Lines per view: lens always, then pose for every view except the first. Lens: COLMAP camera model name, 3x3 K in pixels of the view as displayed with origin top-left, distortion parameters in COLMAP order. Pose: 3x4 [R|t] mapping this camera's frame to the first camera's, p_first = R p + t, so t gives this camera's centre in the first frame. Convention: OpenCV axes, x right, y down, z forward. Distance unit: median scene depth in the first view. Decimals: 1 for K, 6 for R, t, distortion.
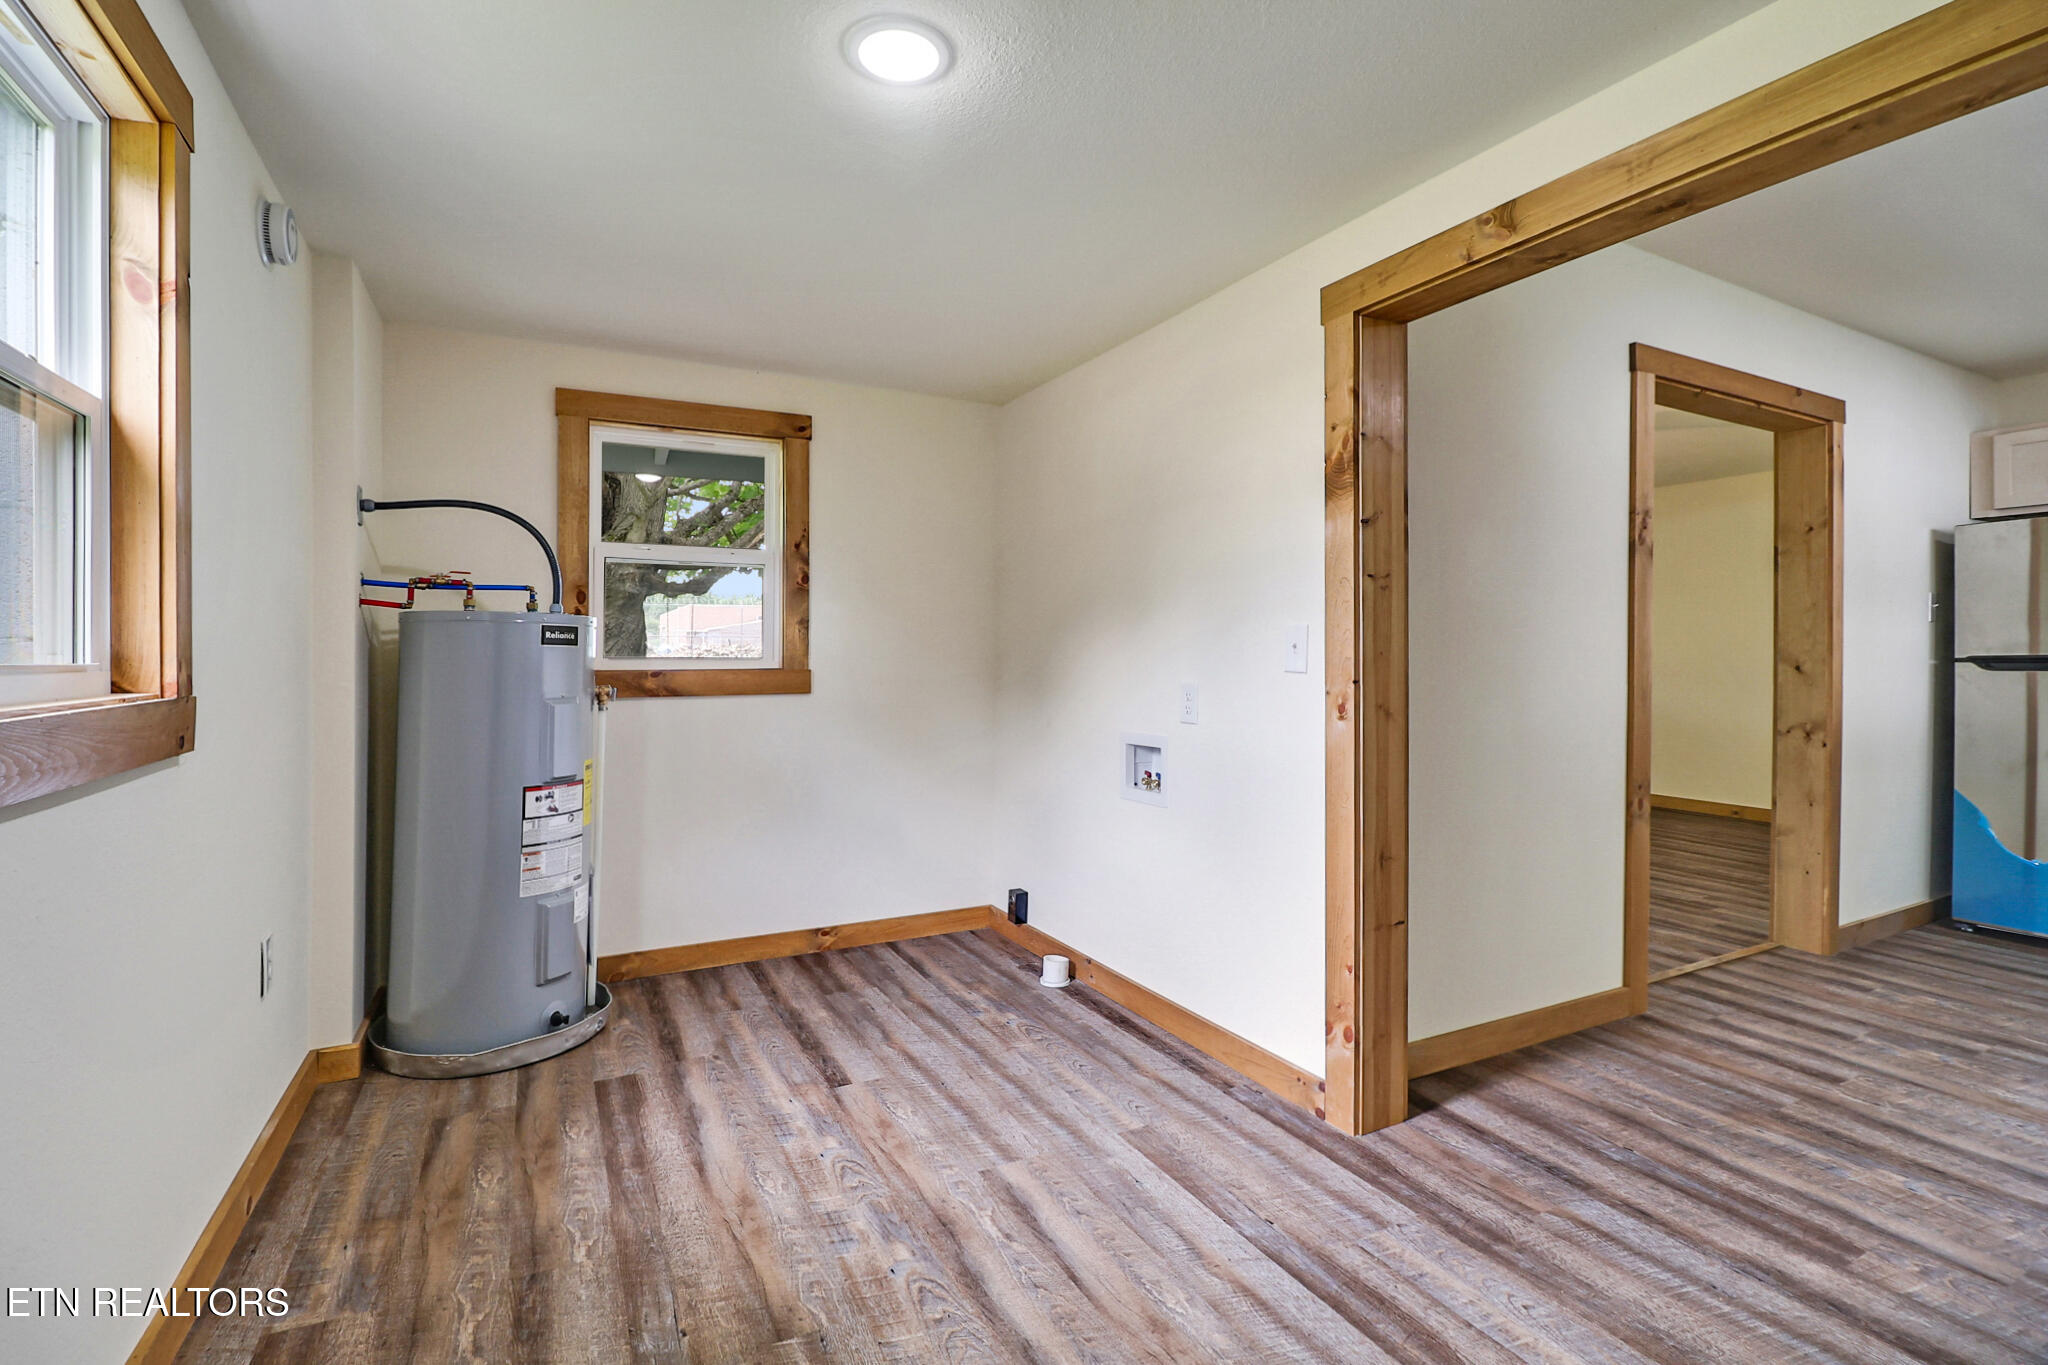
lens RADIAL K [[946.3, 0, 1044.5], [0, 946.3, 671.2], [0, 0, 1]] dist [0.001148, -0.009870]
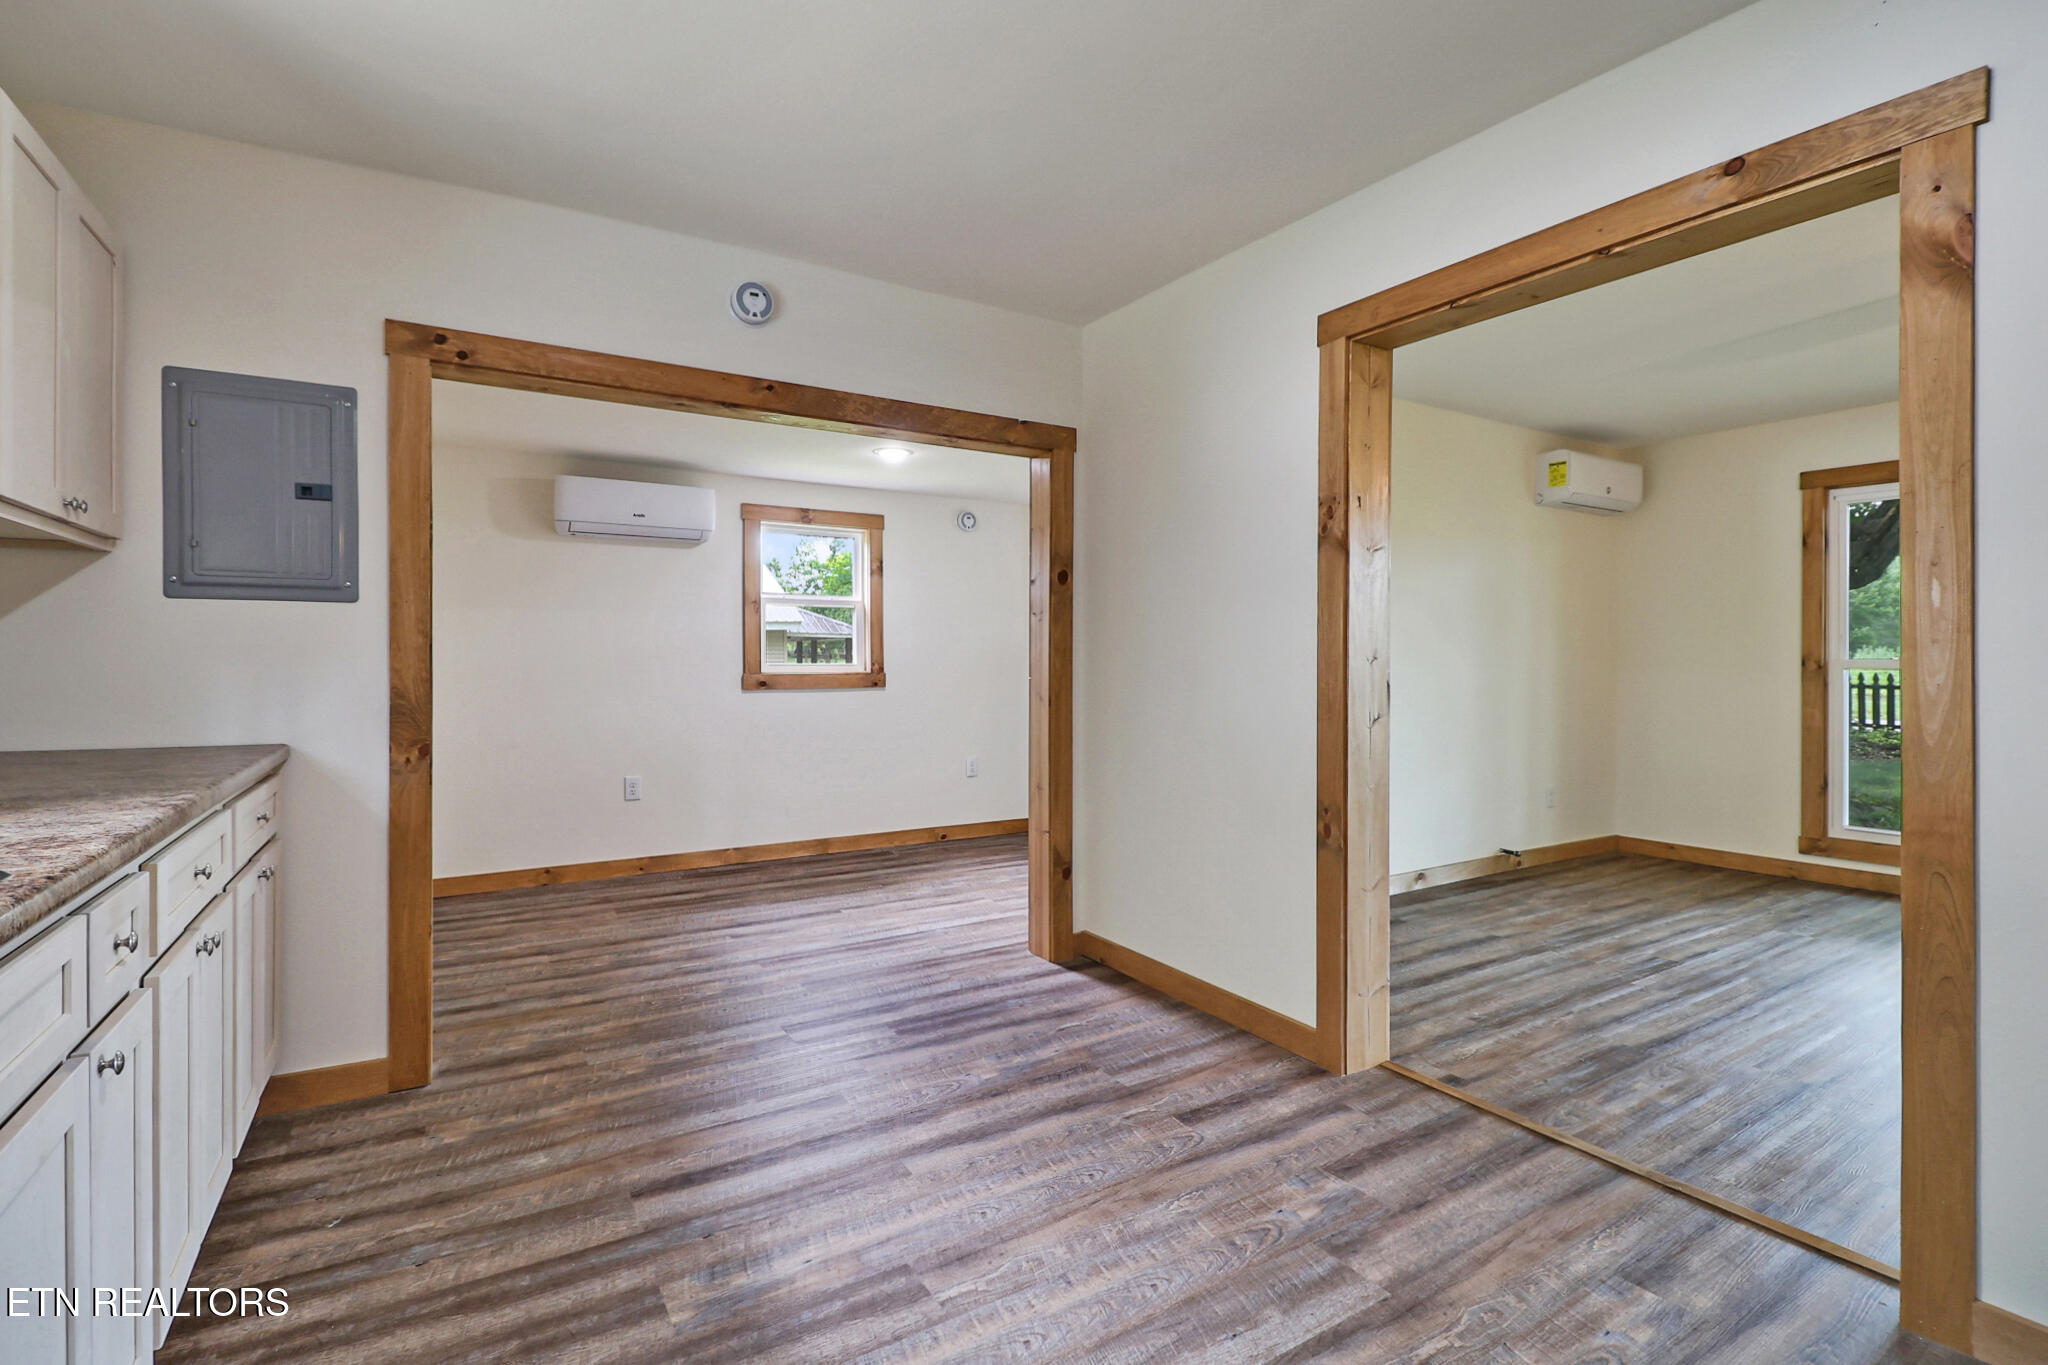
lens RADIAL K [[949.3, 0, 1023.9], [0, 949.3, 653.2], [0, 0, 1]] dist [0.002475, -0.011033]
pose [[0.057151, -0.012763, -0.998284, 1.692584], [-0.010370, 0.999857, -0.013377, -0.012306], [0.998312, 0.011117, 0.057010, 0.744320]]
